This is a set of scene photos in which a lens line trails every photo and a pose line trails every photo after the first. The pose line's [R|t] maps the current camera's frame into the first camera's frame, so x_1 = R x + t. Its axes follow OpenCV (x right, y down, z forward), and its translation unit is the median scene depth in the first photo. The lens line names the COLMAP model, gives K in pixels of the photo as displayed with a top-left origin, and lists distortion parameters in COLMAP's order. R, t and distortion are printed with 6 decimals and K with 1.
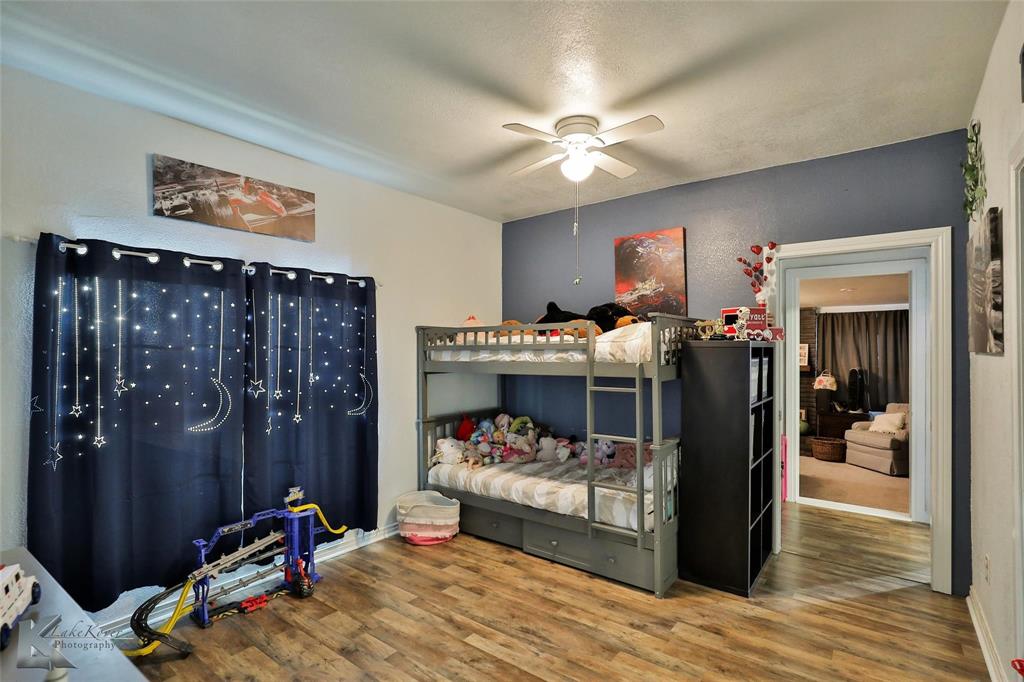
lens RADIAL K [[476.6, 0, 510.5], [0, 476.6, 361.6], [0, 0, 1]] dist [-0.003375, -0.000400]
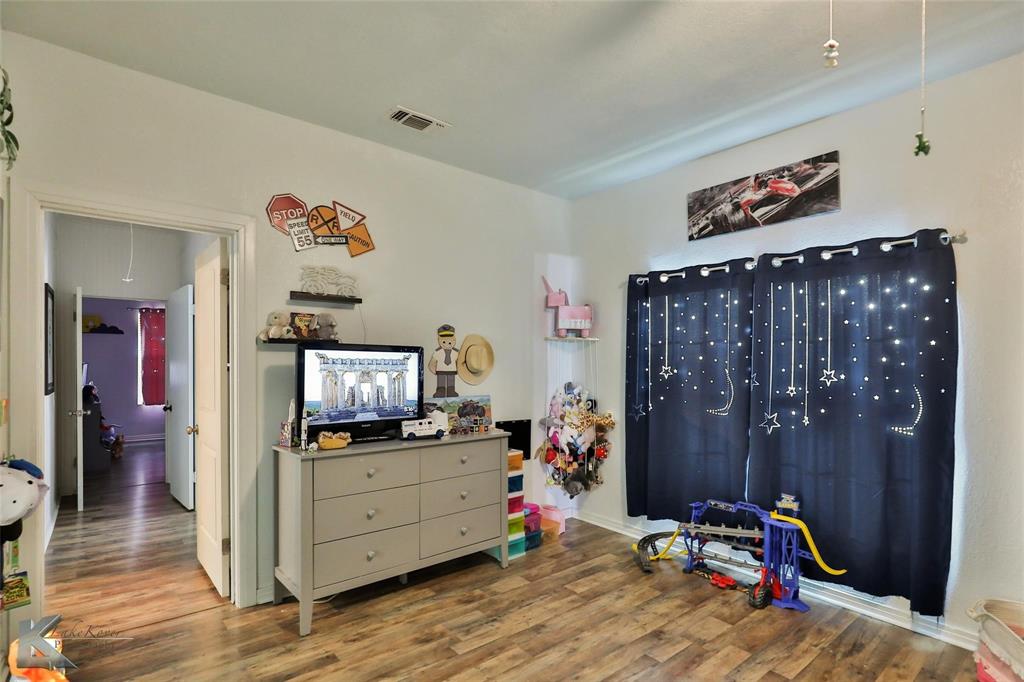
lens RADIAL K [[503.0, 0, 496.2], [0, 503.0, 356.6], [0, 0, 1]] dist [-0.002755, -0.000213]
pose [[-0.218070, 0.016567, -0.975793, 0.655785], [-0.008988, 0.999779, 0.018983, -0.012959], [0.975892, 0.012910, -0.217873, 0.729624]]
